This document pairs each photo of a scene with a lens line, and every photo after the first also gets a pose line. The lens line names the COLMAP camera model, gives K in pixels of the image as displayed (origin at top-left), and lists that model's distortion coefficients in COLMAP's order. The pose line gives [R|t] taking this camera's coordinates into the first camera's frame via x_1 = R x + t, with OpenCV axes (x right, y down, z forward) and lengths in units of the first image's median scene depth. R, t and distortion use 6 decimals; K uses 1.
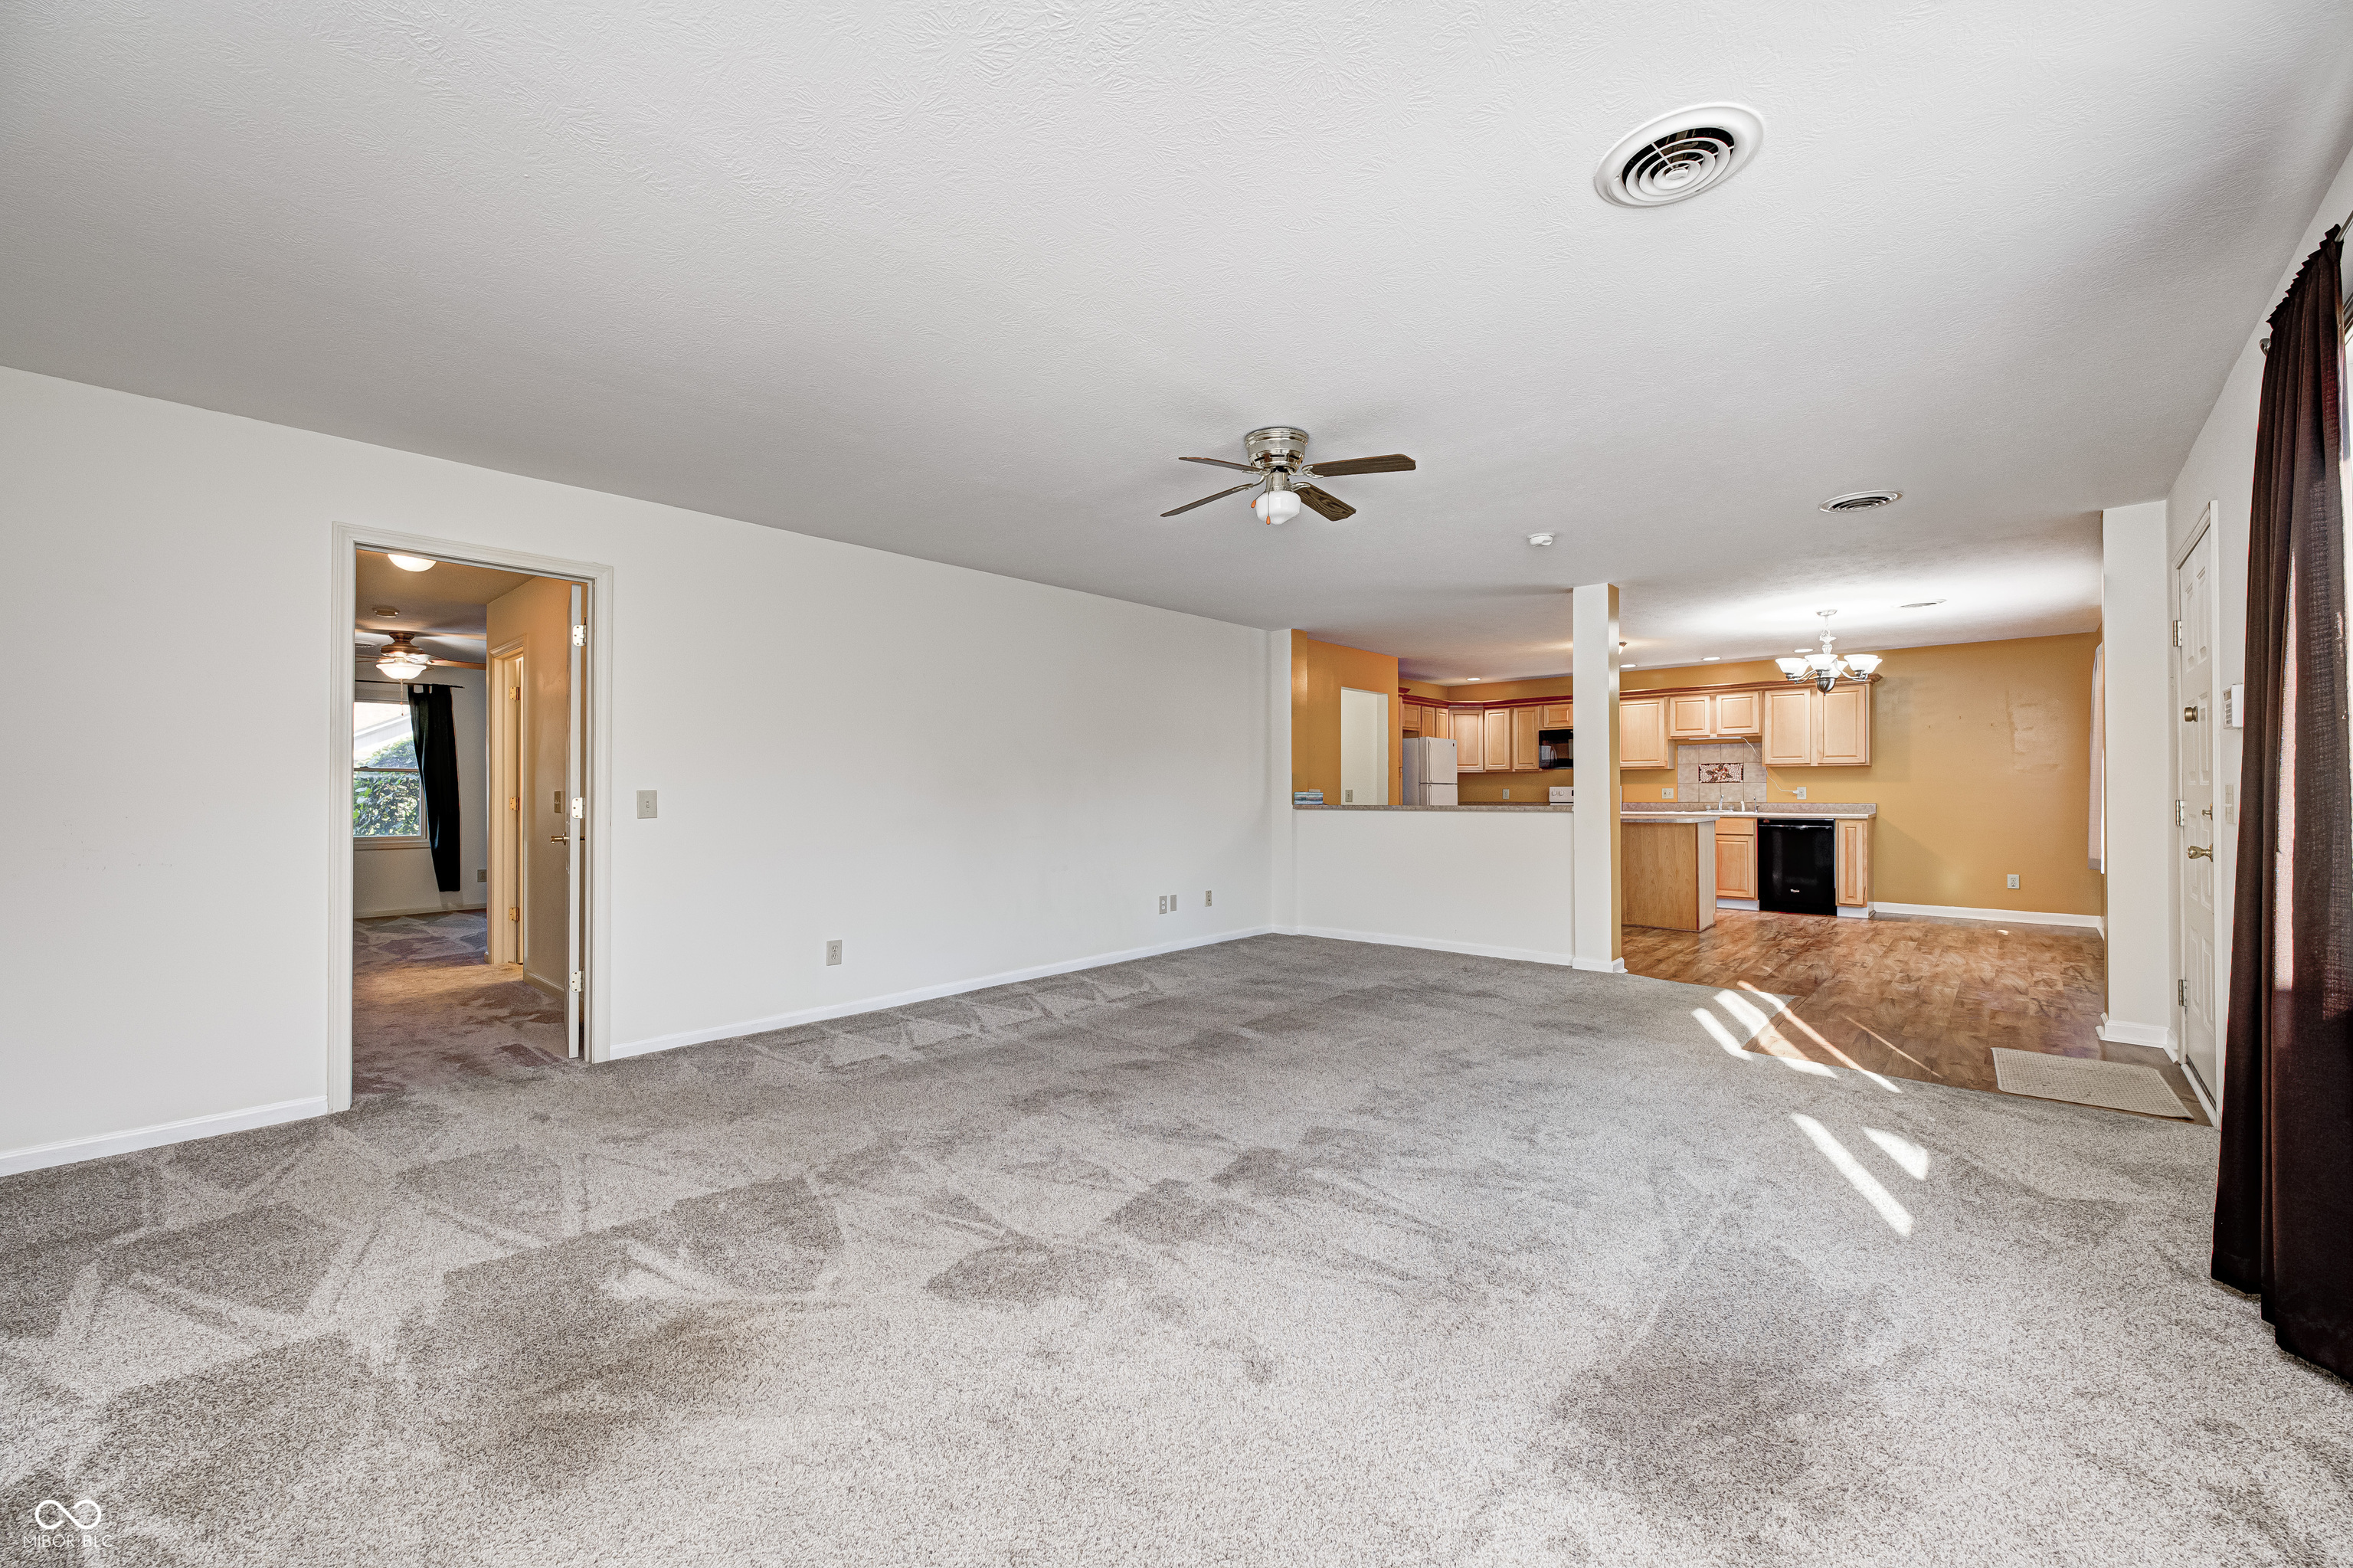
lens RADIAL K [[925.5, 0, 1179.6], [0, 925.5, 790.9], [0, 0, 1]] dist [0.001769, 0.001332]
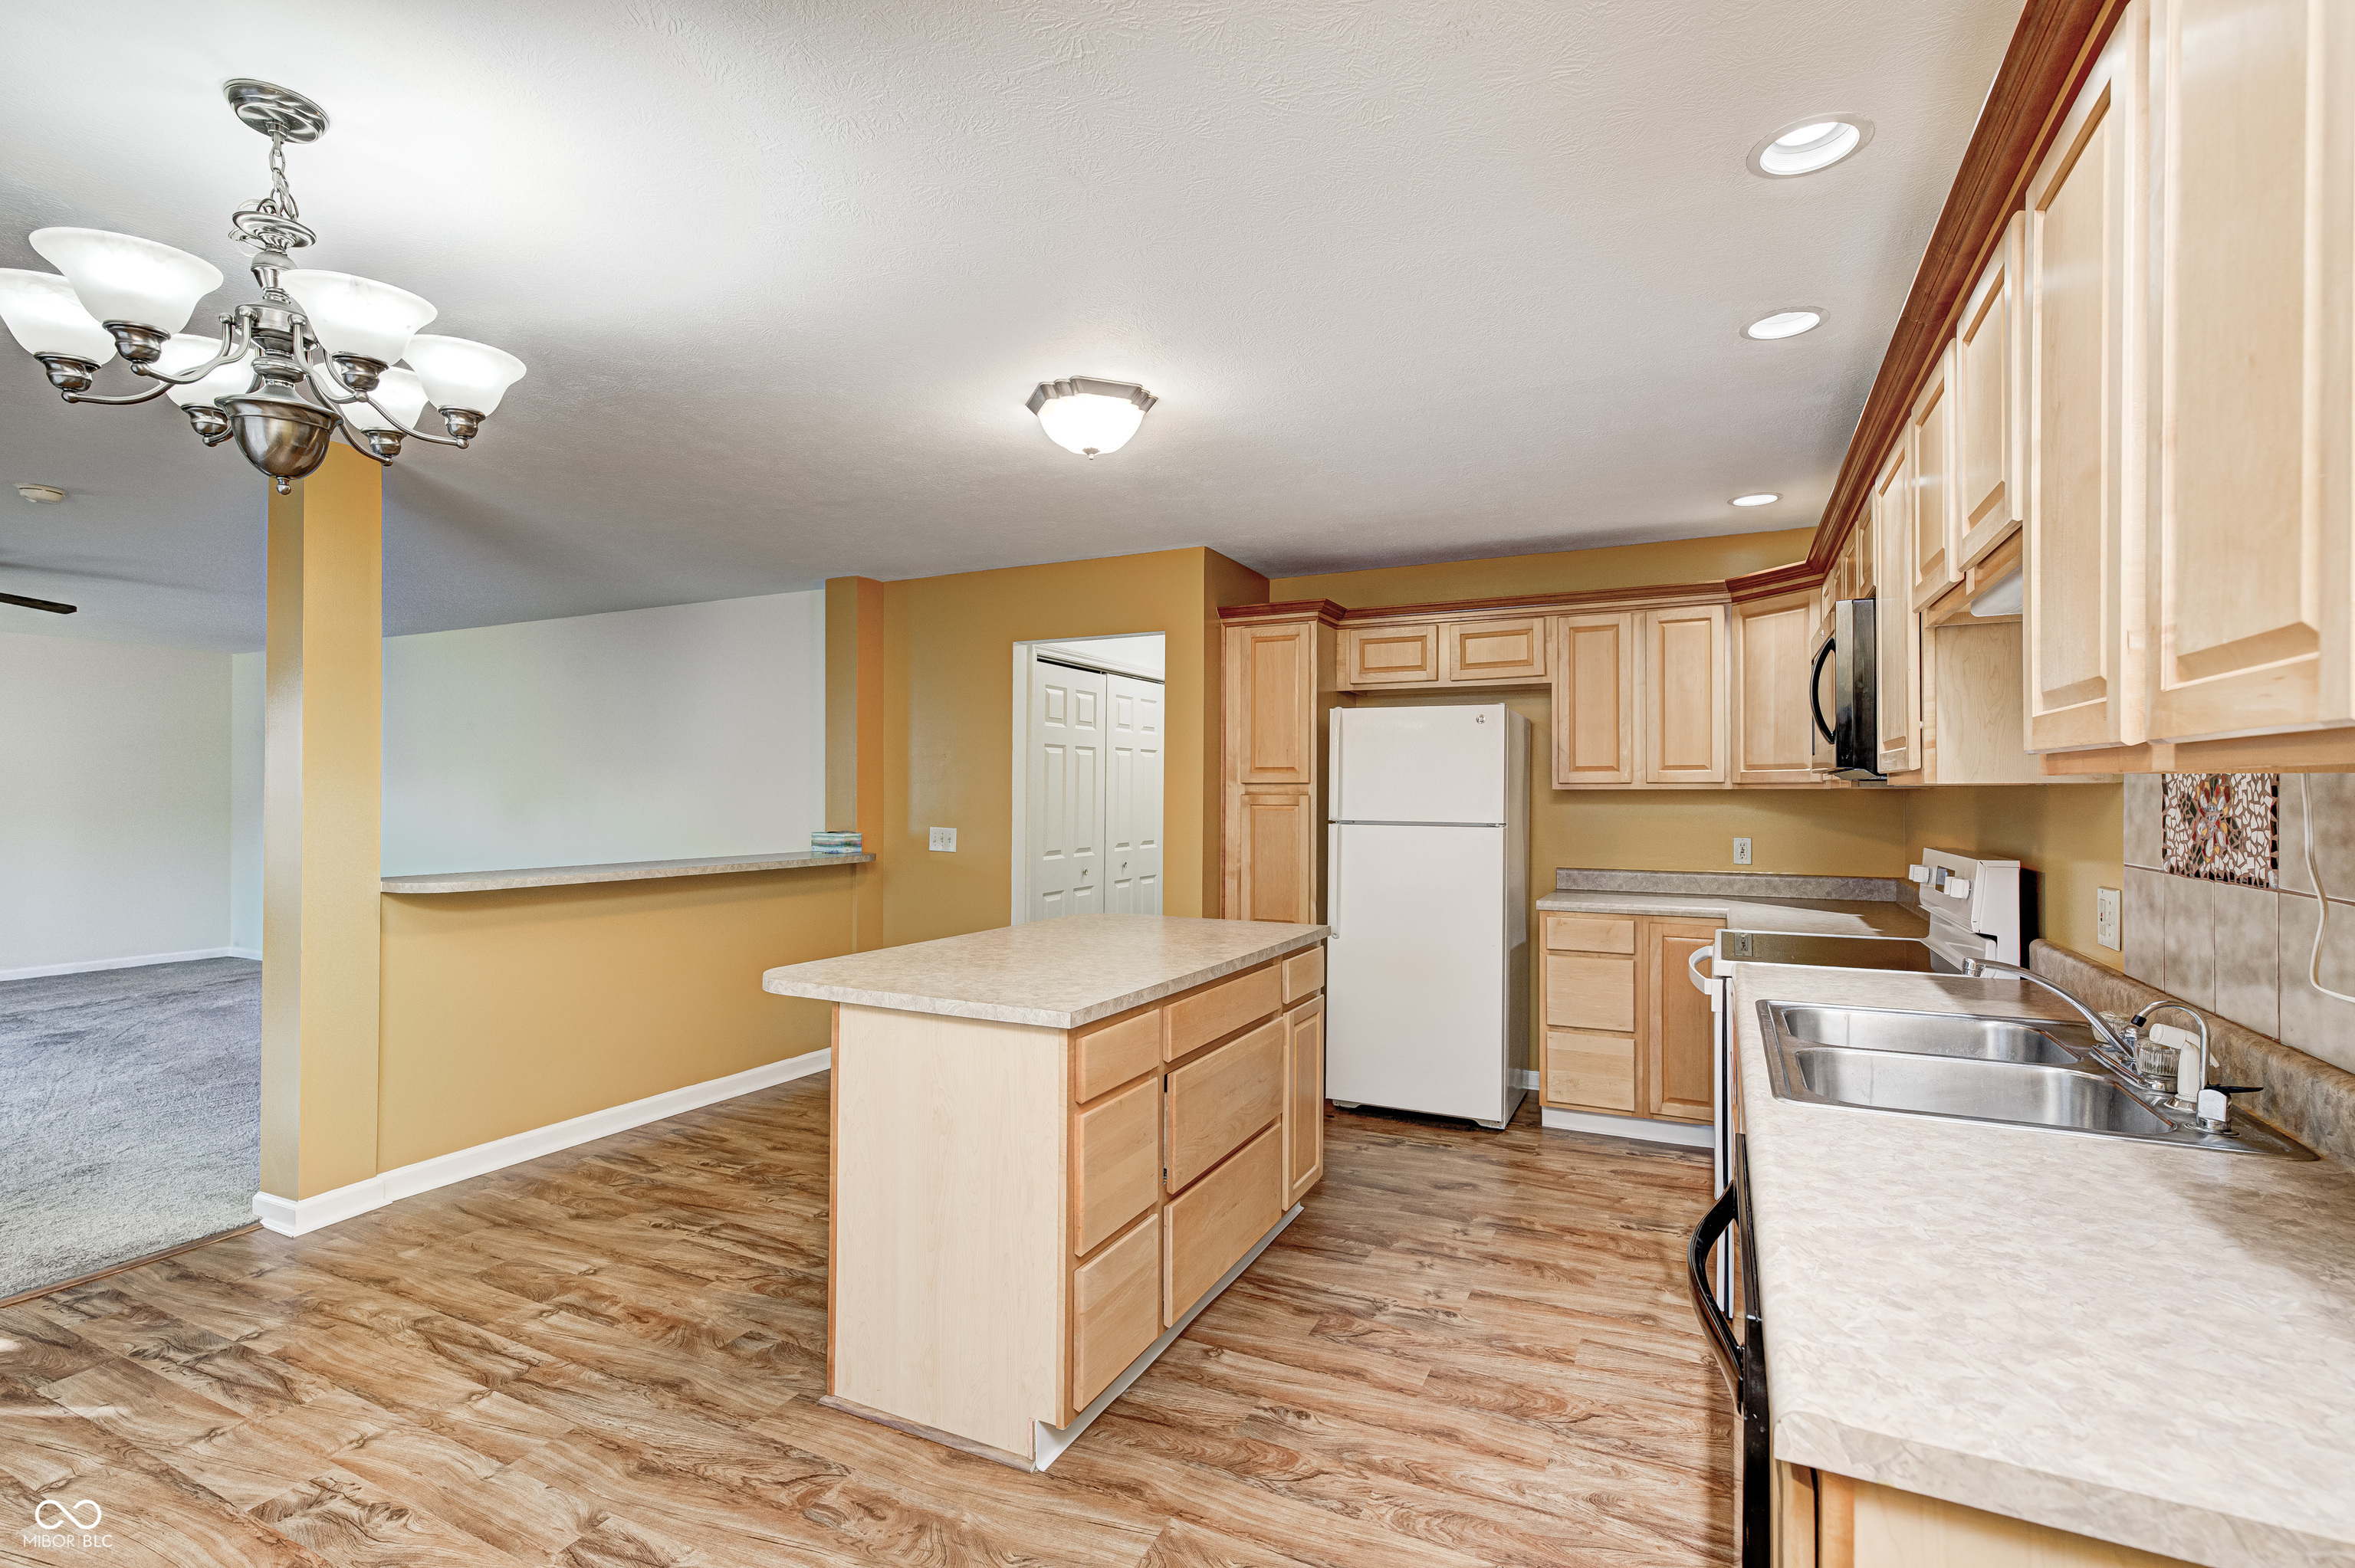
lens RADIAL K [[1083.5, 0, 1175.5], [0, 1083.5, 786.2], [0, 0, 1]] dist [0.004696, 0.000539]
pose [[0.264417, -0.000093, -0.964408, 0.740233], [-0.004540, 0.999989, -0.001341, -0.023578], [0.964398, 0.004733, 0.264414, 0.837983]]
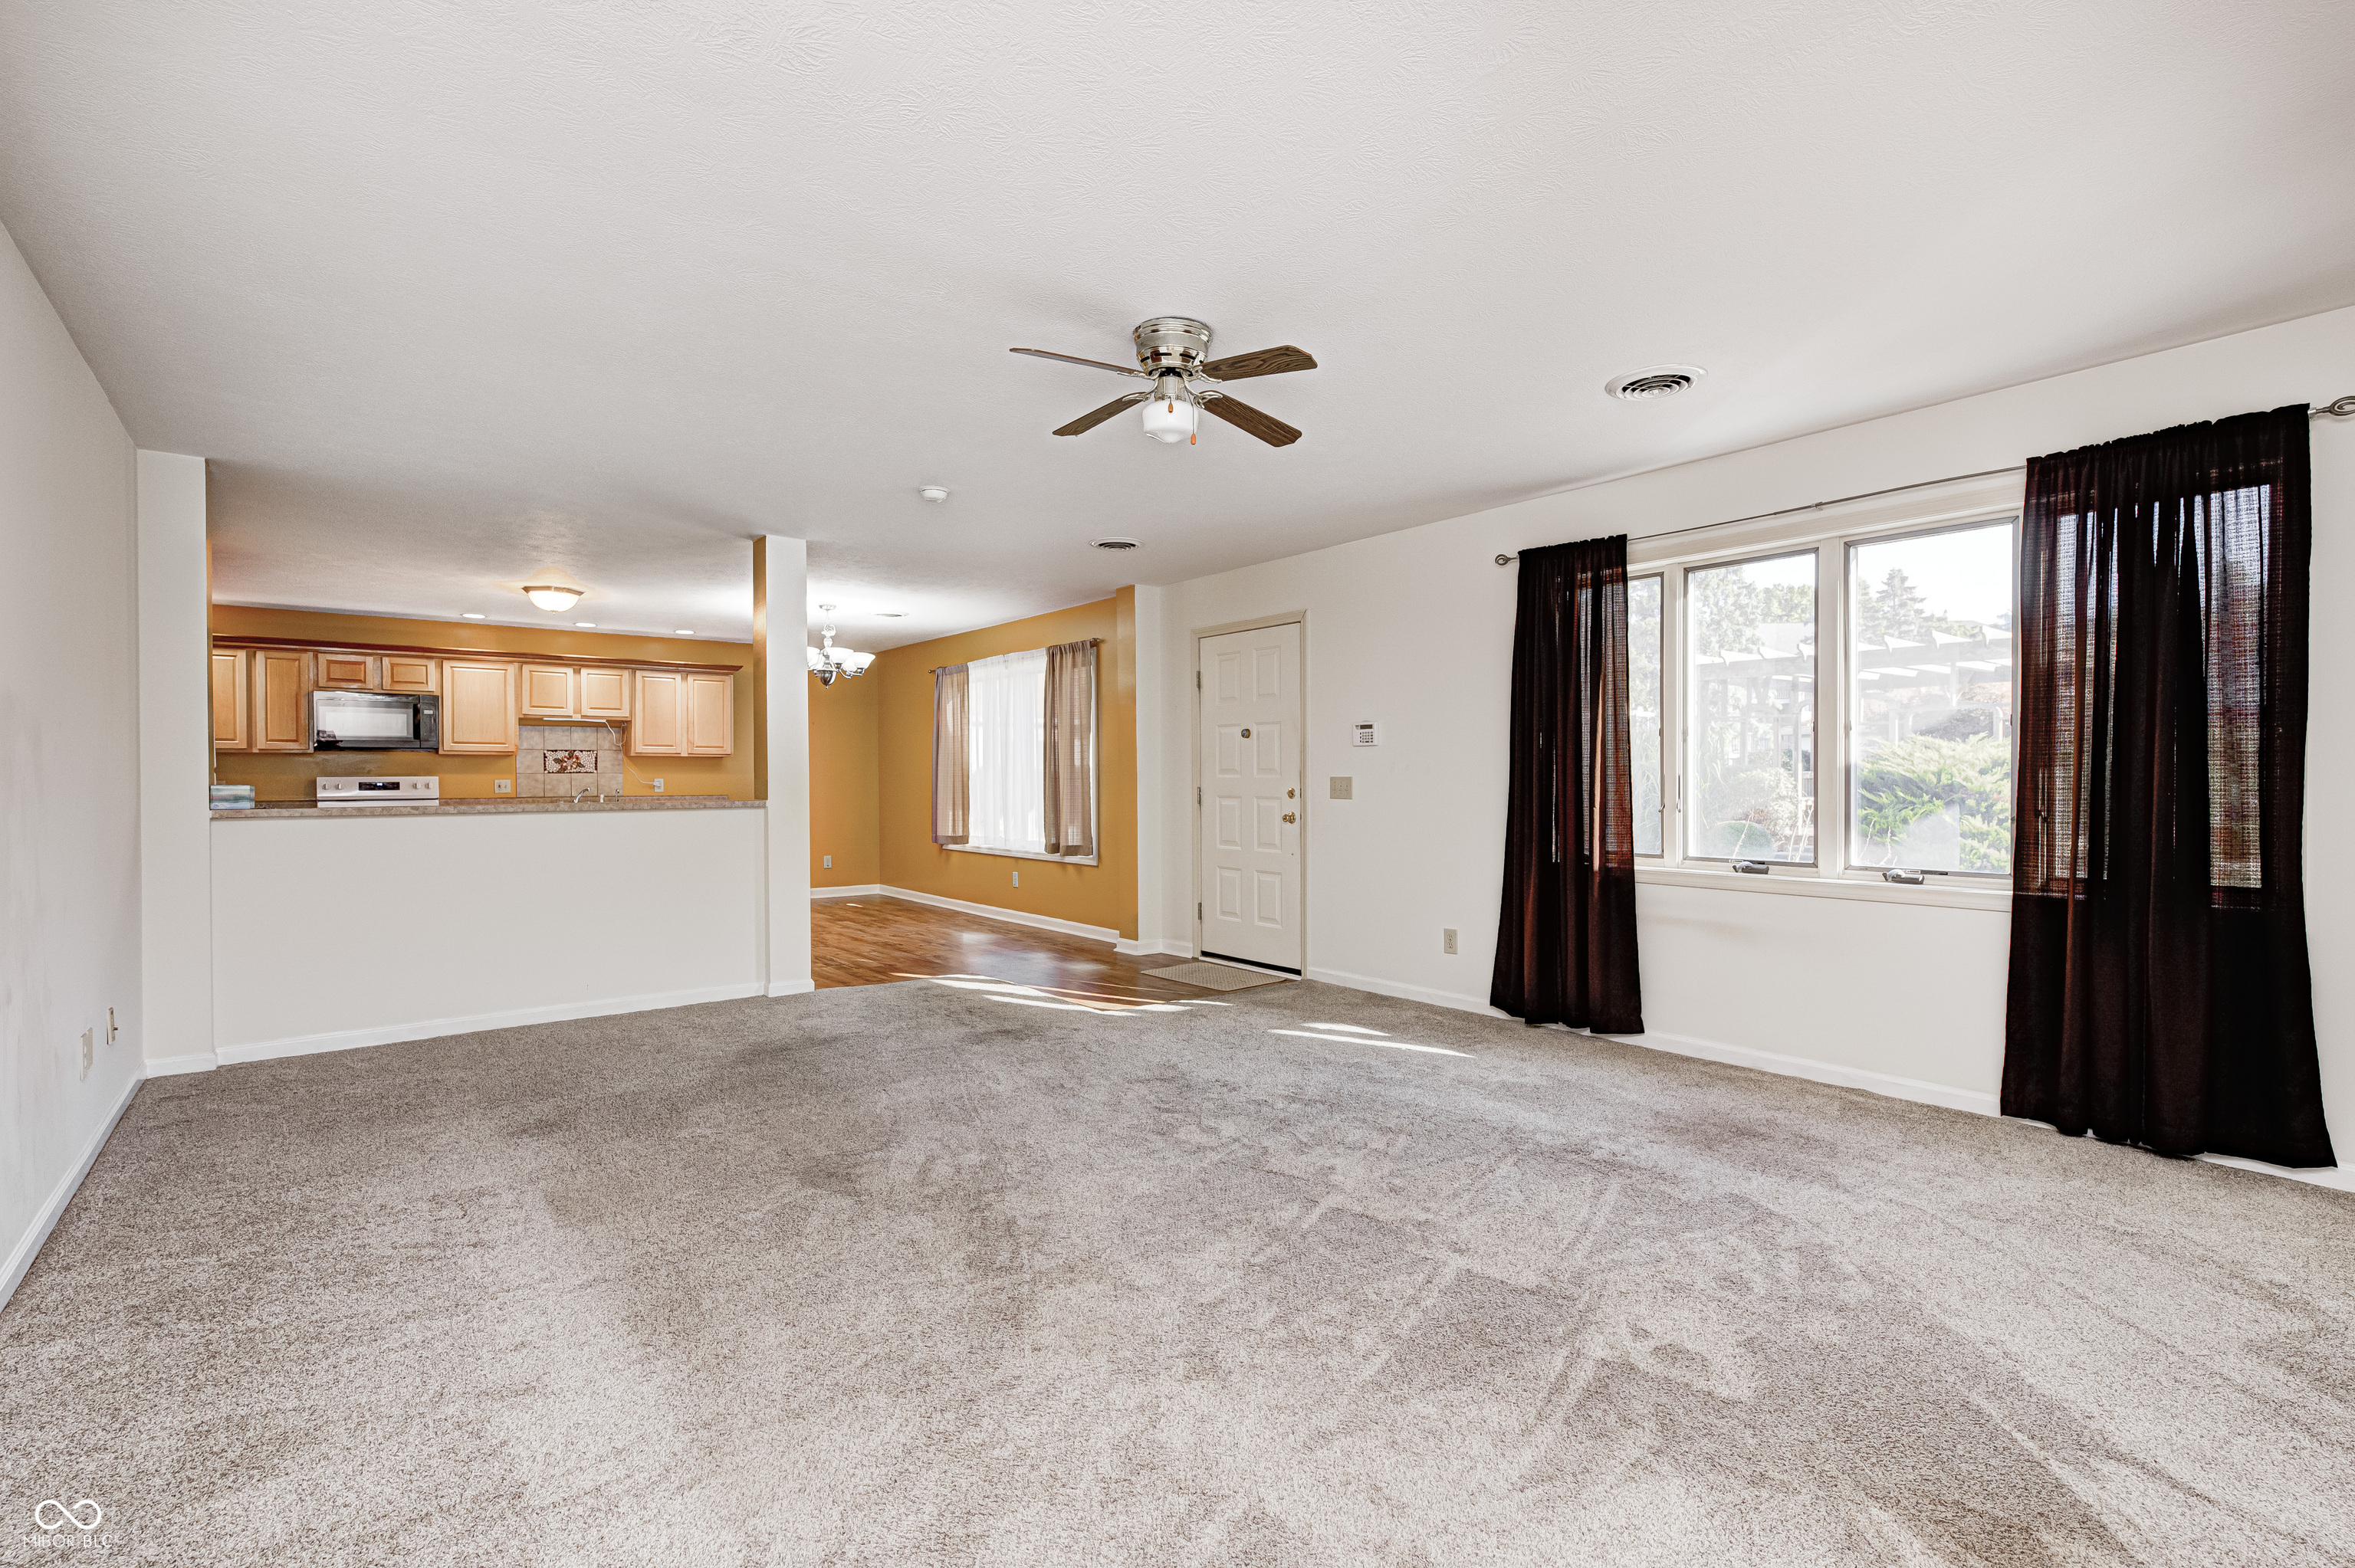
lens RADIAL K [[1083.5, 0, 1178.5], [0, 1083.5, 783.1], [0, 0, 1]] dist [0.004696, 0.000539]
pose [[0.167524, -0.001239, 0.985867, -0.302146], [0.002706, 0.999996, 0.000797, 0.000860], [-0.985864, 0.002535, 0.167527, 0.311419]]
